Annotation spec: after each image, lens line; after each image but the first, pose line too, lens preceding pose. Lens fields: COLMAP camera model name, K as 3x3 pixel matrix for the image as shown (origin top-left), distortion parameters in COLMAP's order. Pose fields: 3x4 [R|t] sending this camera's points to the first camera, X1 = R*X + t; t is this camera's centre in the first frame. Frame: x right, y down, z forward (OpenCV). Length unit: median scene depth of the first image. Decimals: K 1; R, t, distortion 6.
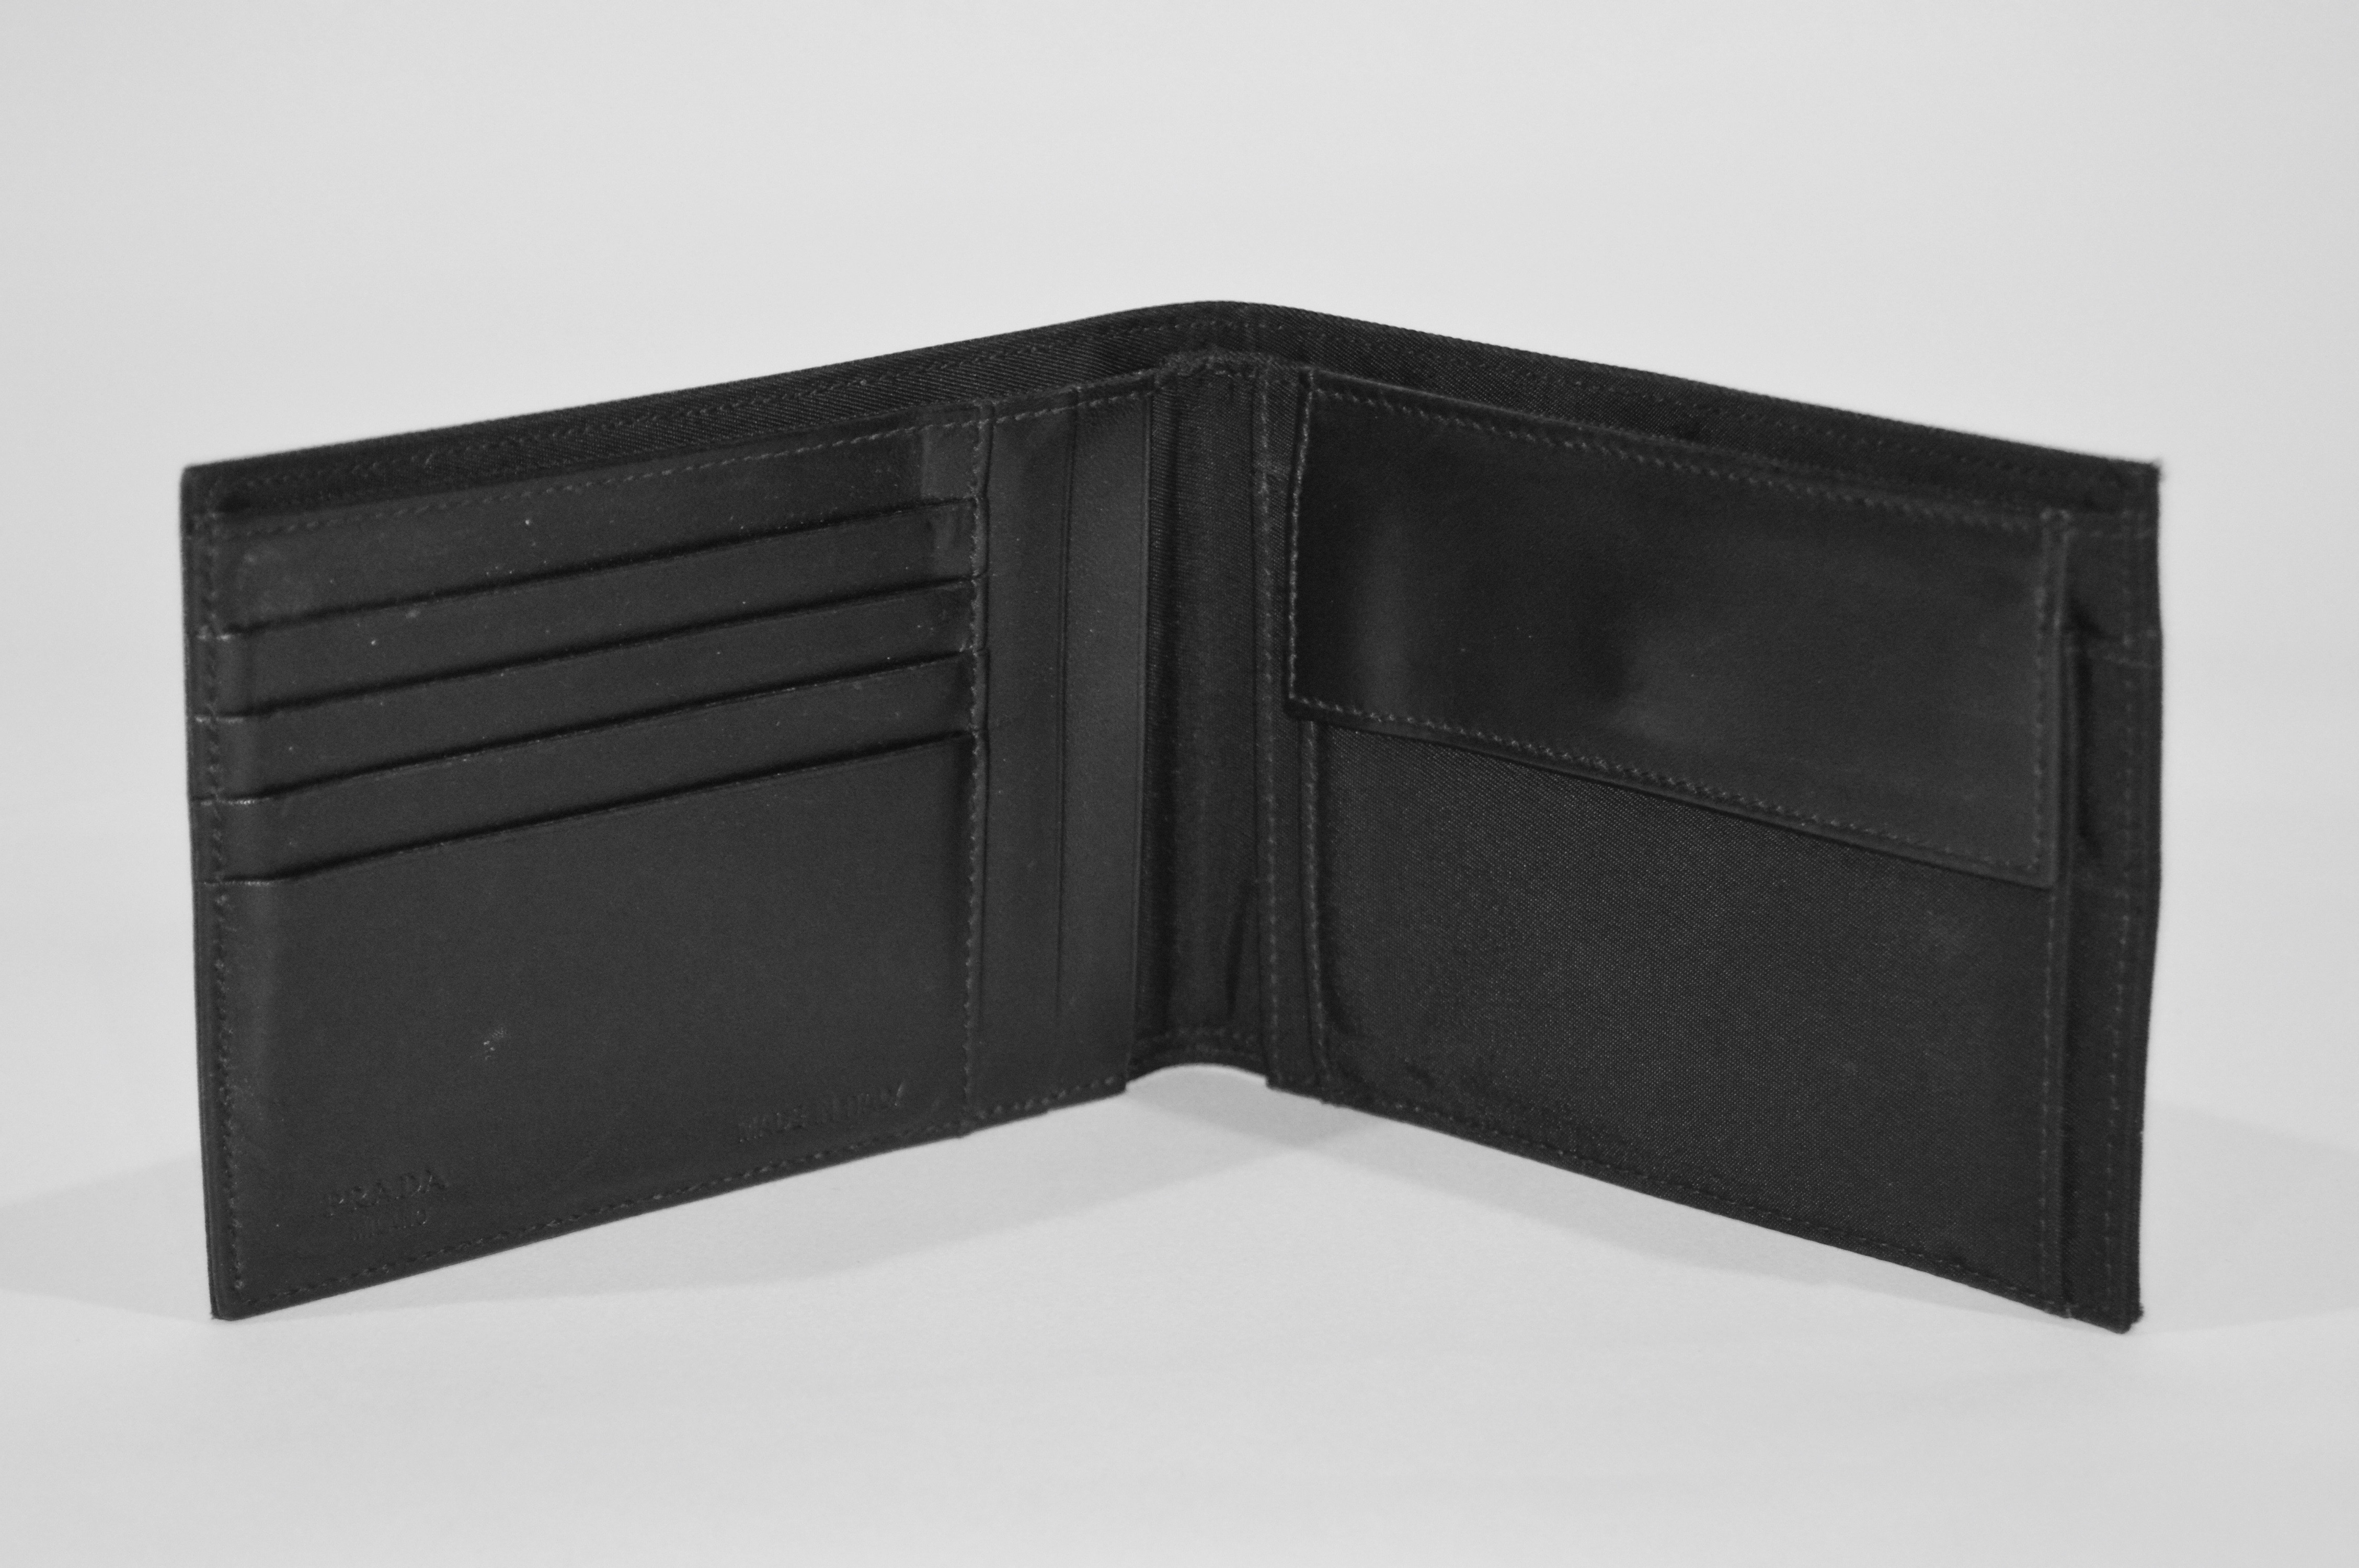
lens RADIAL K [[5572.4, 0, 1179.5], [0, 5572.4, 784.0], [0, 0, 1]] dist [-0.048806, -0.063553]
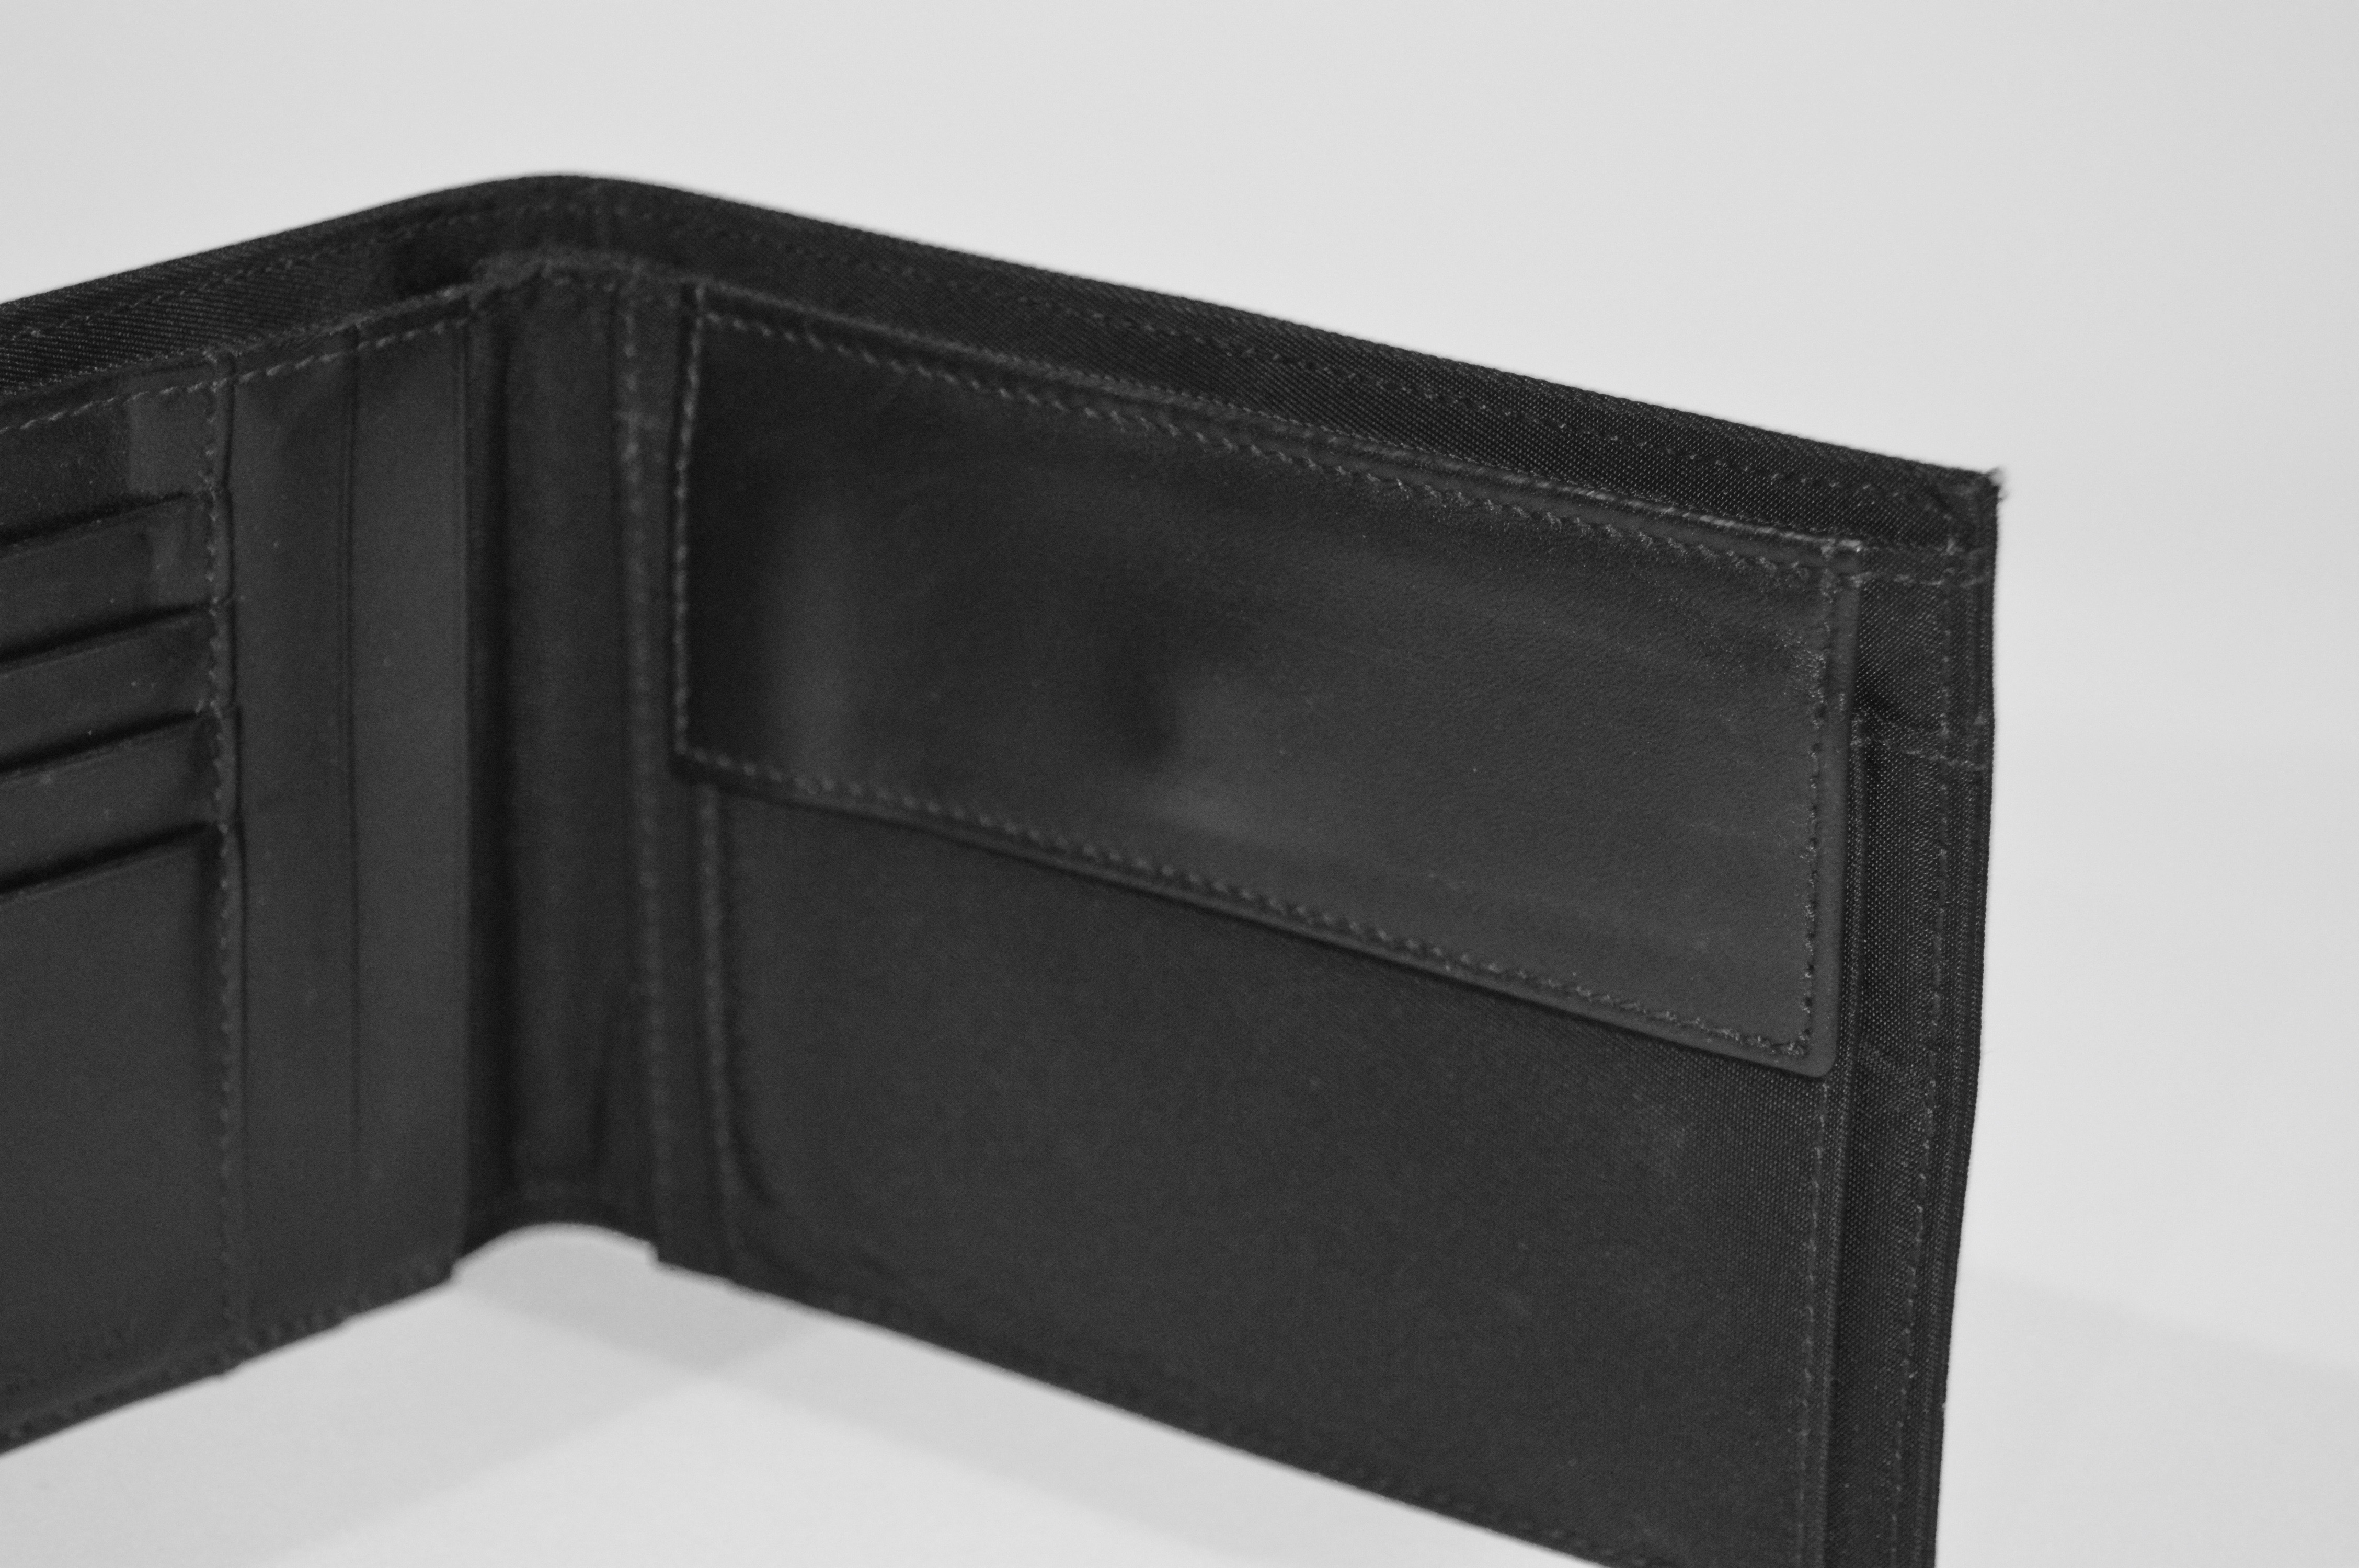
lens RADIAL K [[5419.5, 0, 1179.5], [0, 5419.5, 784.0], [0, 0, 1]] dist [0.020264, 0.035931]
pose [[0.989191, -0.033976, 0.142644, -0.015402], [0.019565, 0.994670, 0.101237, -0.080236], [-0.145323, -0.097352, 0.984583, 0.328317]]
